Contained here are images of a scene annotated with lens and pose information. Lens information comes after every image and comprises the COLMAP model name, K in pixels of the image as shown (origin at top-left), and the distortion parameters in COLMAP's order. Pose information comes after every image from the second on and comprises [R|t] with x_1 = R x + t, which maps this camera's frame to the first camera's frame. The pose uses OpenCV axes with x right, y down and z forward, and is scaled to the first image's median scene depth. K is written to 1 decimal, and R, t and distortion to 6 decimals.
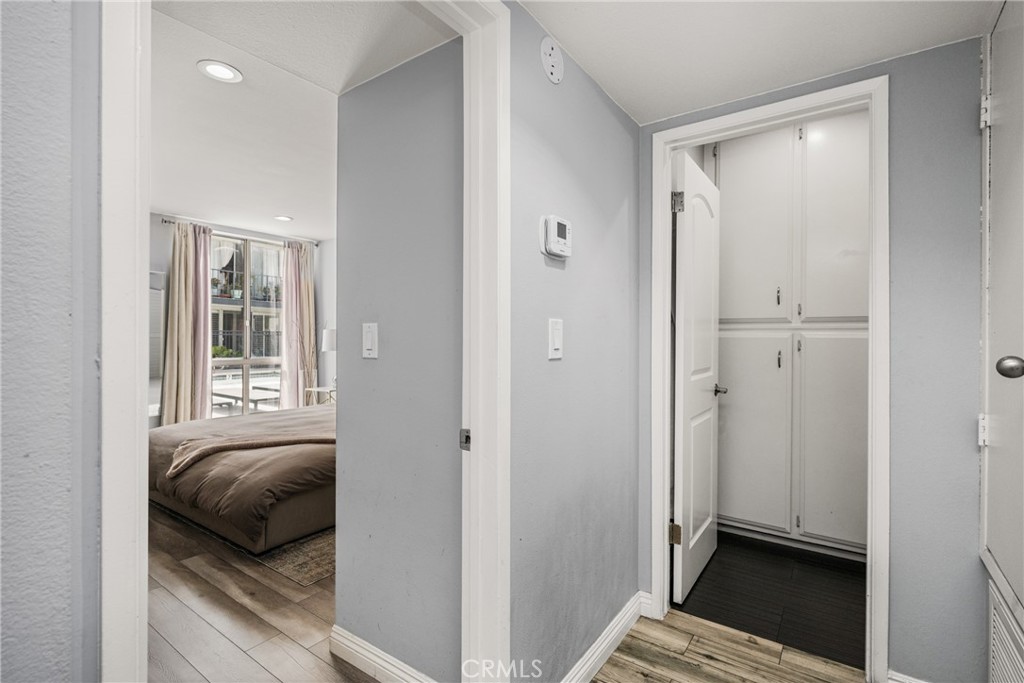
lens RADIAL K [[474.5, 0, 512.6], [0, 474.5, 336.7], [0, 0, 1]] dist [-0.001198, -0.000511]
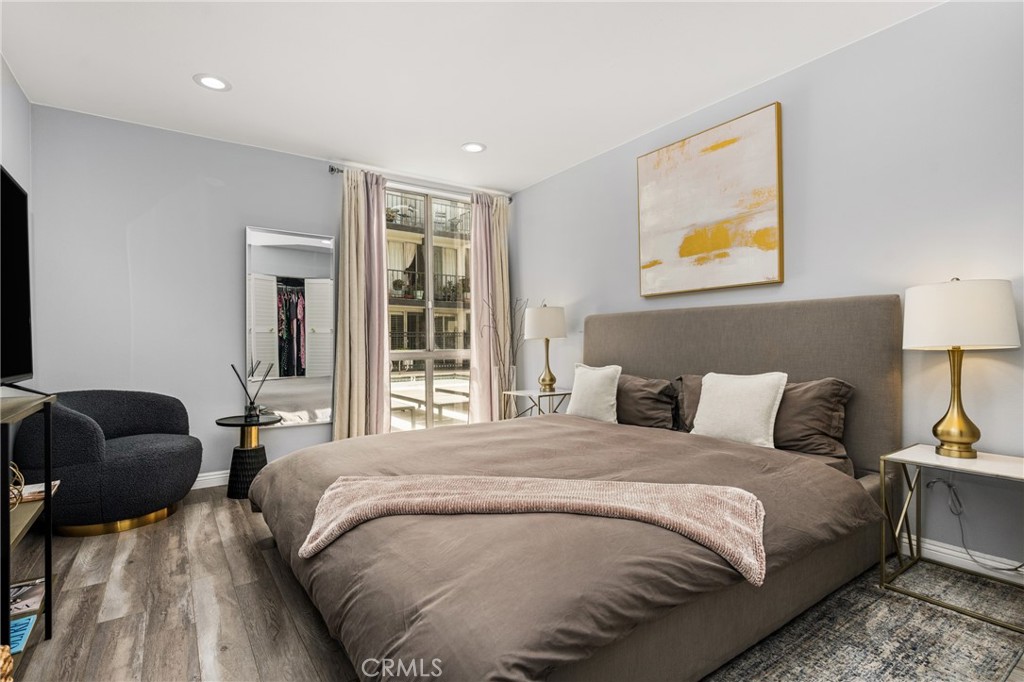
lens RADIAL K [[497.0, 0, 511.1], [0, 497.0, 344.7], [0, 0, 1]] dist [0.001747, 0.000101]
pose [[0.940683, -0.013297, -0.339027, -0.156073], [0.016289, 0.999849, 0.005981, 0.031326], [0.338896, -0.011149, 0.940758, 0.273807]]
